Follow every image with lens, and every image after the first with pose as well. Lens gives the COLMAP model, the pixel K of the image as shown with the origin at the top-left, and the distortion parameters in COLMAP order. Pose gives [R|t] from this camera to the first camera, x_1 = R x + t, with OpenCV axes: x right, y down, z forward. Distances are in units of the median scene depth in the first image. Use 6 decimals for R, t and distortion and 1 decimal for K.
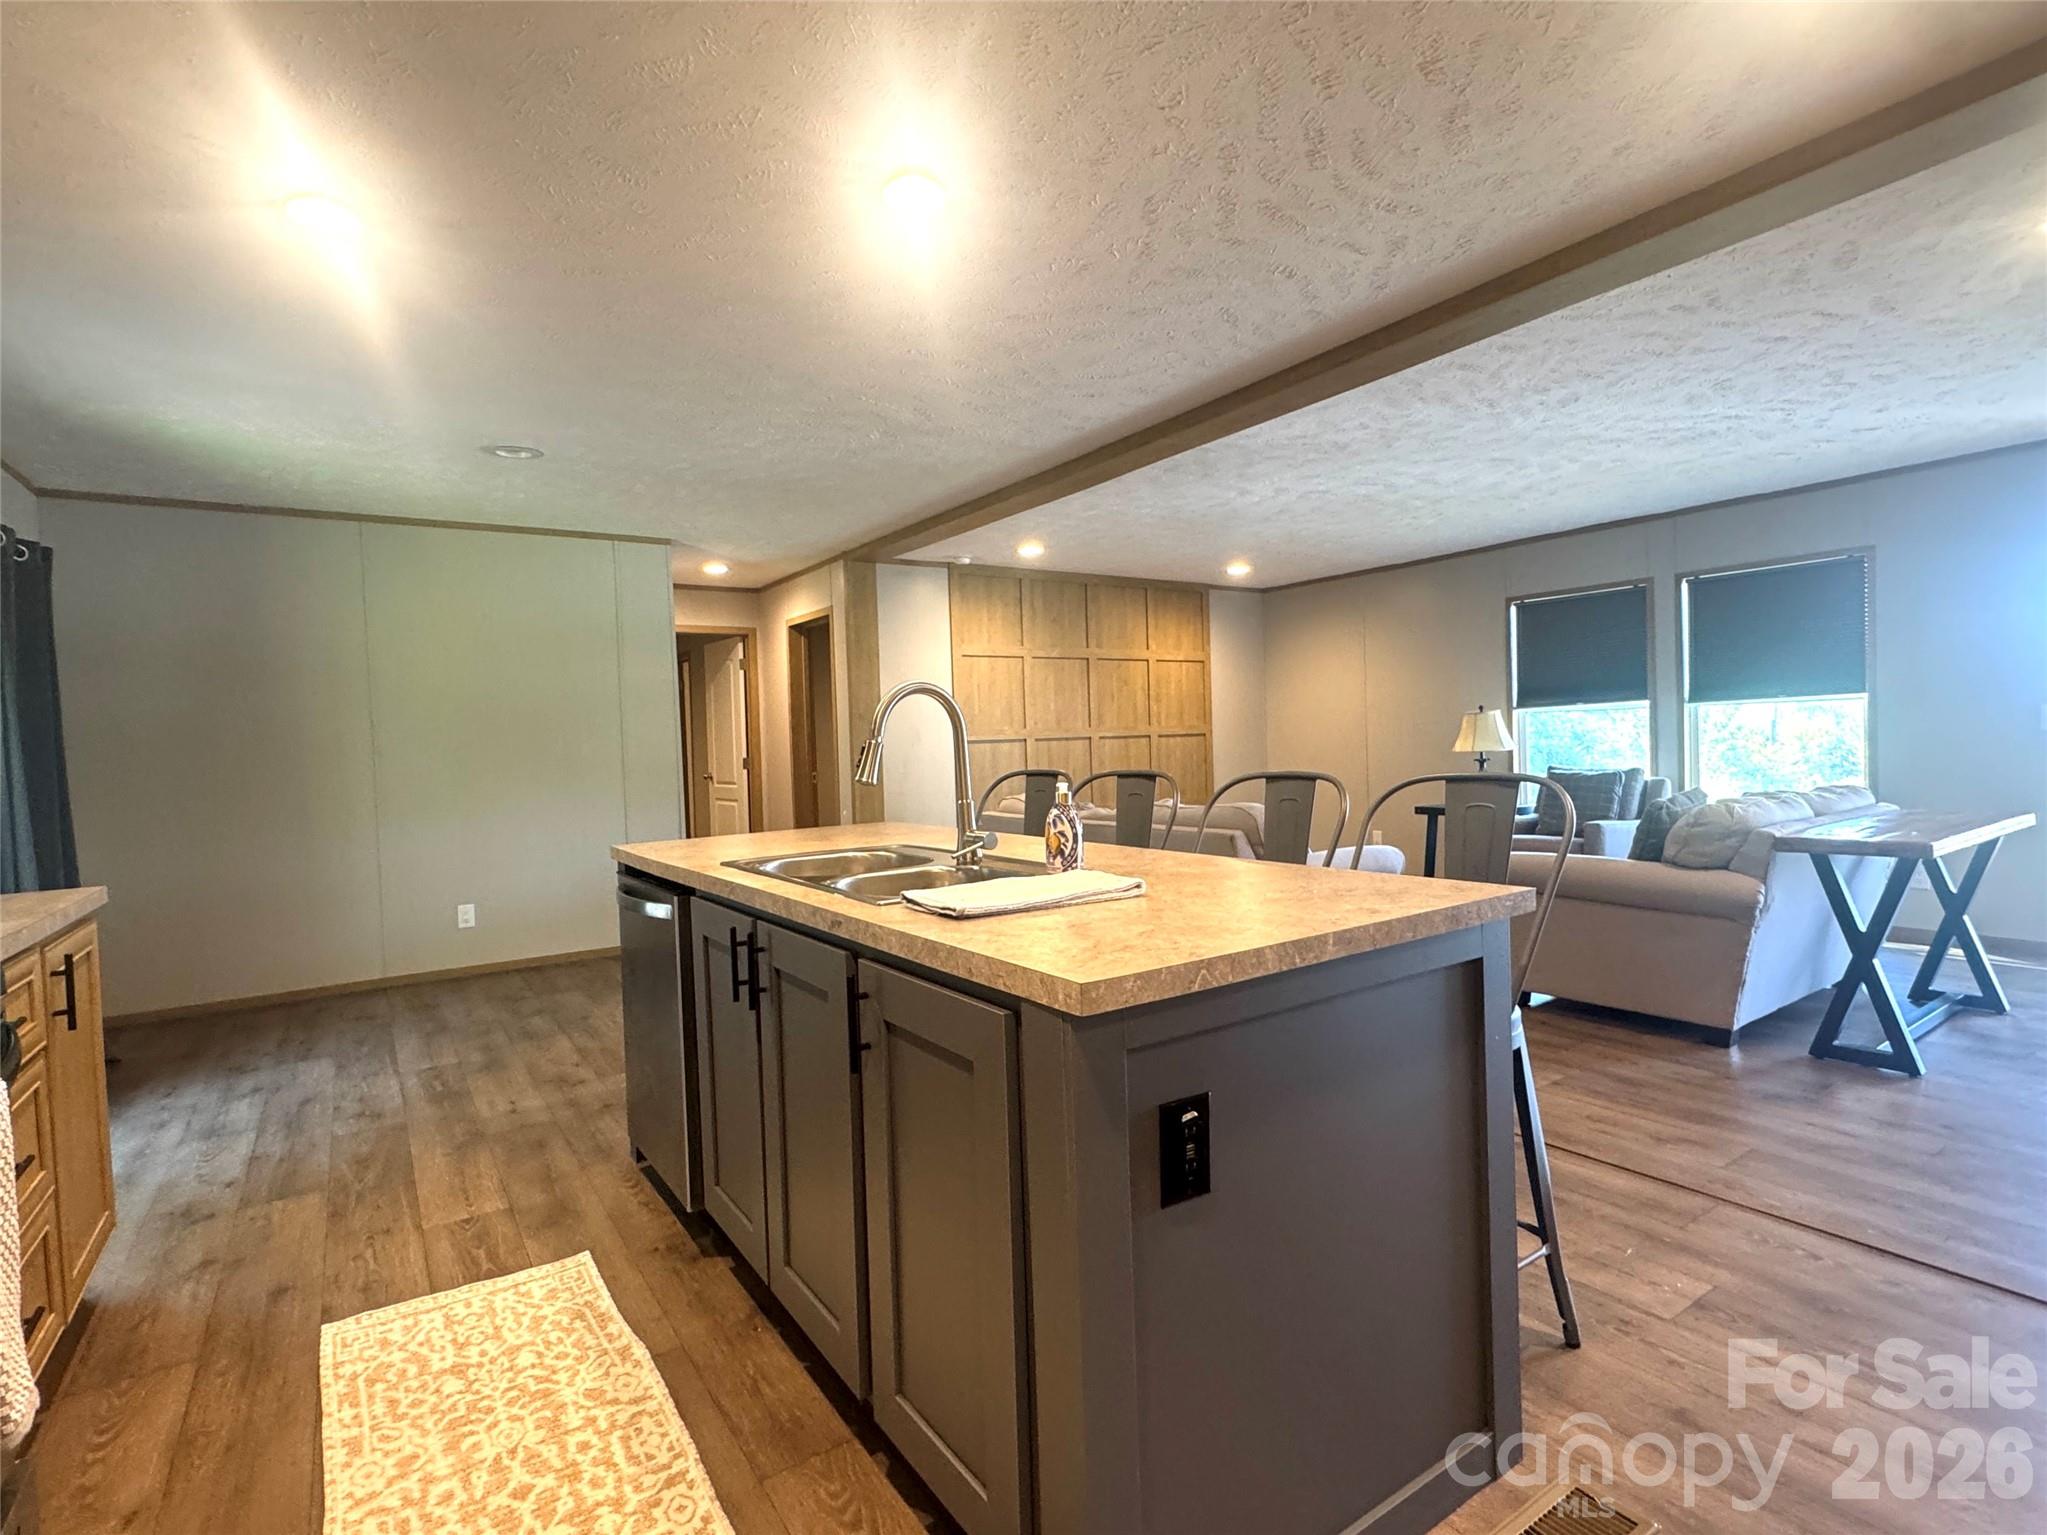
lens RADIAL K [[987.4, 0, 1027.1], [0, 987.4, 765.6], [0, 0, 1]] dist [-0.009077, -0.000523]
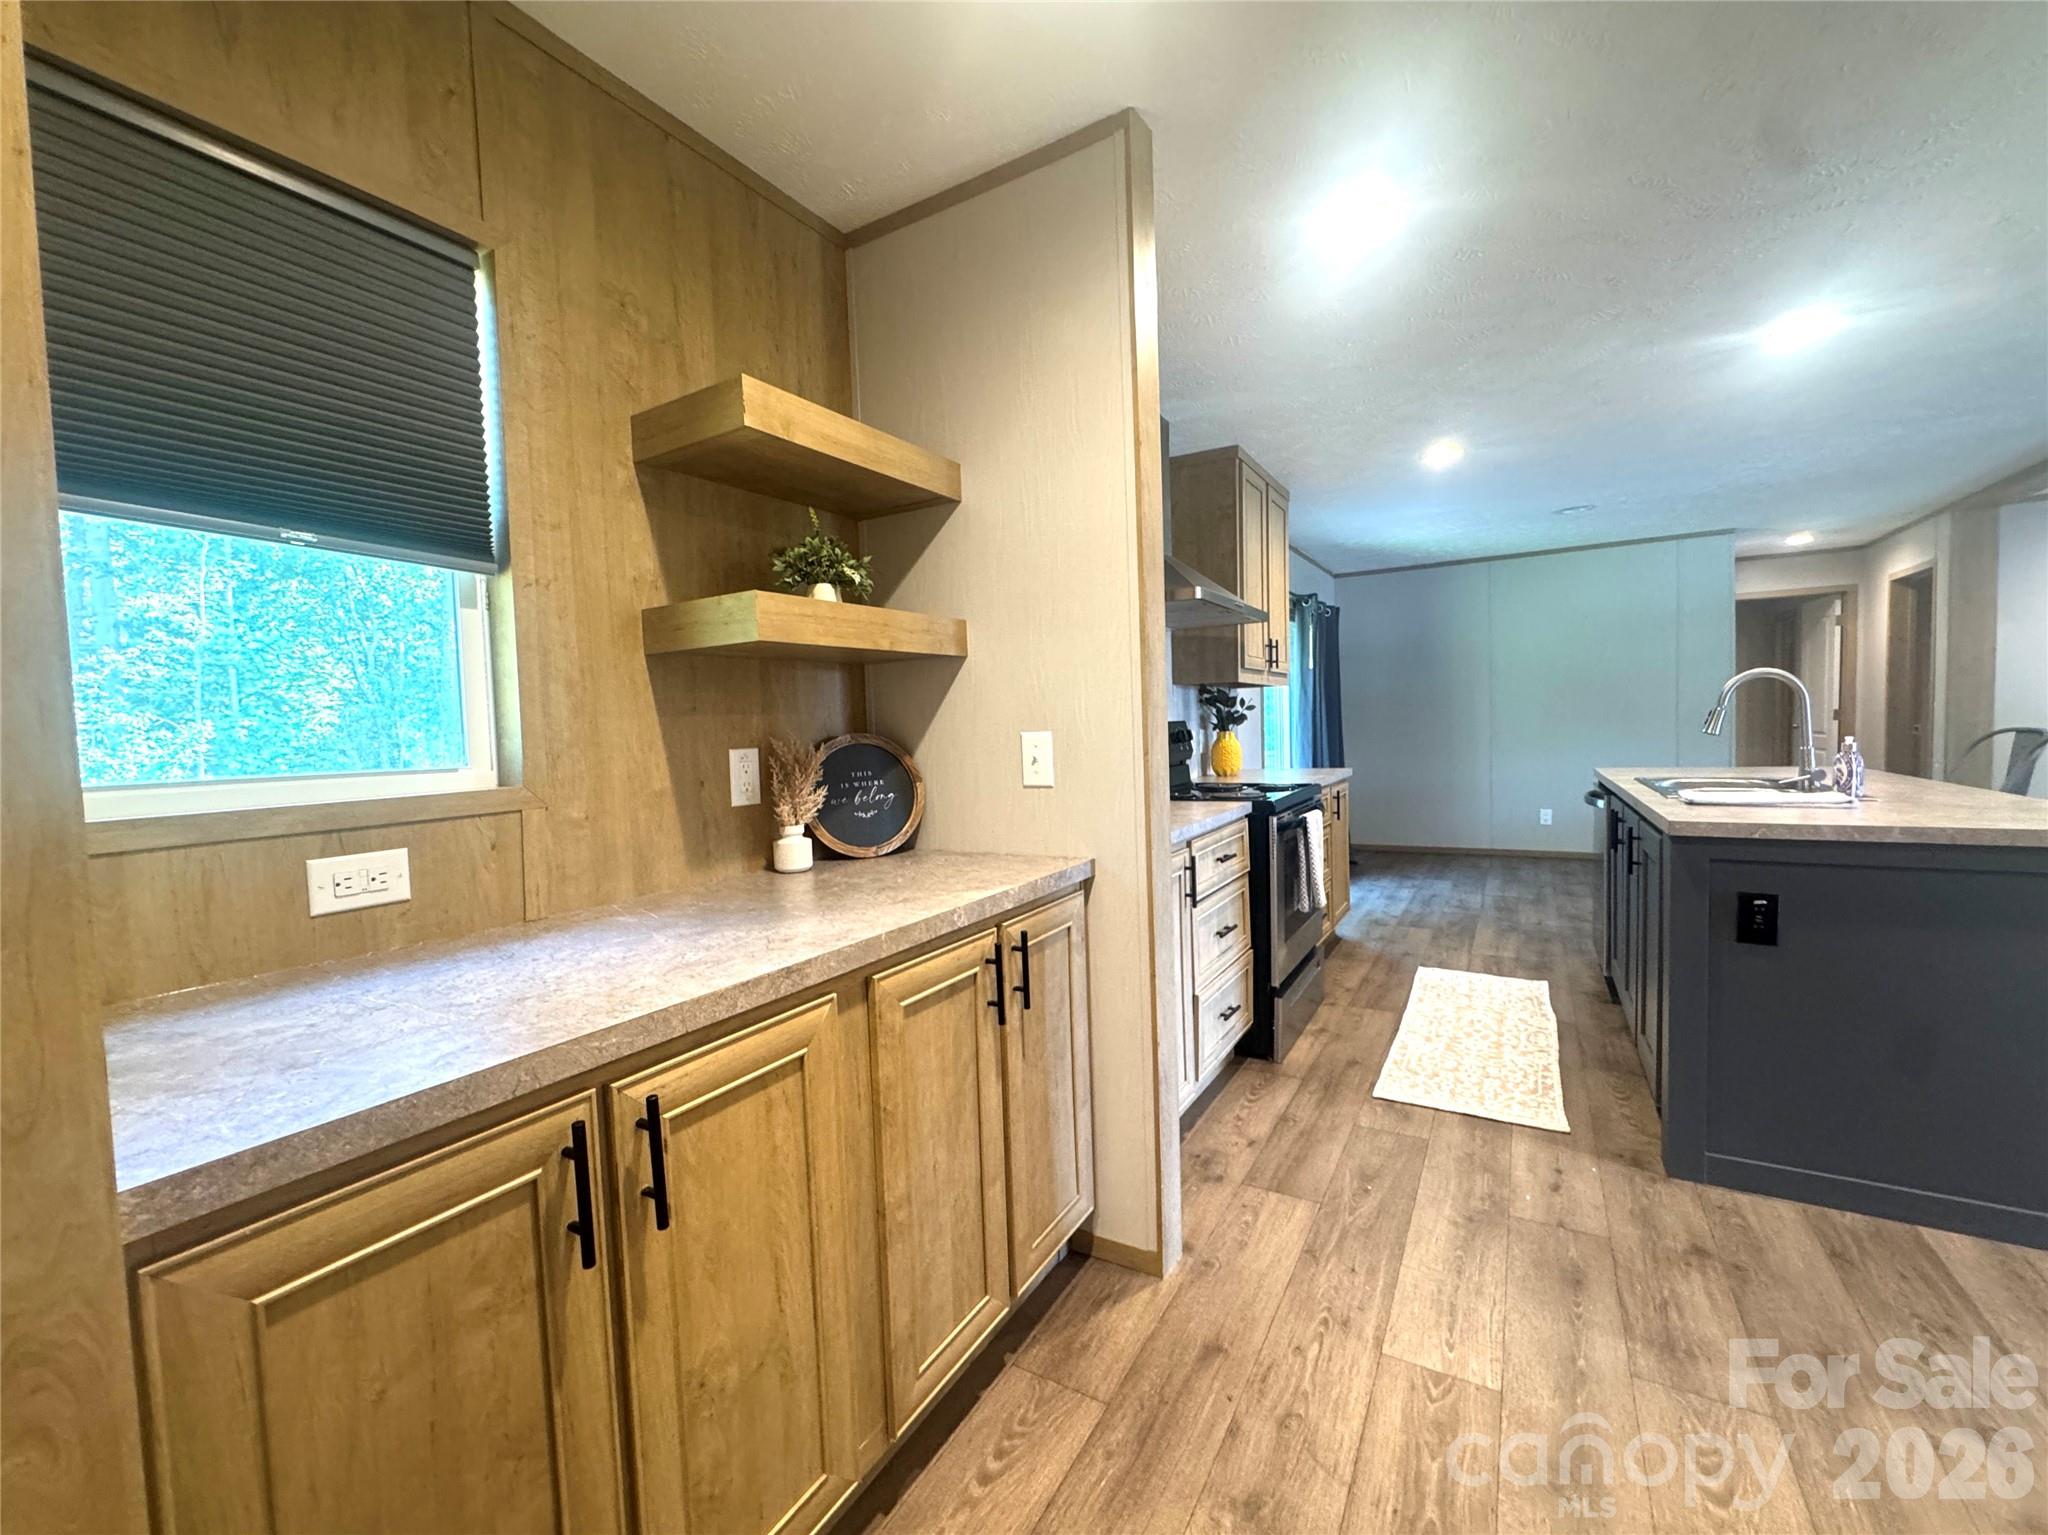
lens RADIAL K [[832.3, 0, 1027.7], [0, 832.3, 768.1], [0, 0, 1]] dist [0.000817, 0.000250]
pose [[0.419913, 0.066689, -0.905111, 0.445514], [-0.004206, 0.997429, 0.071540, -0.014224], [0.907555, -0.026234, 0.419114, -0.448839]]
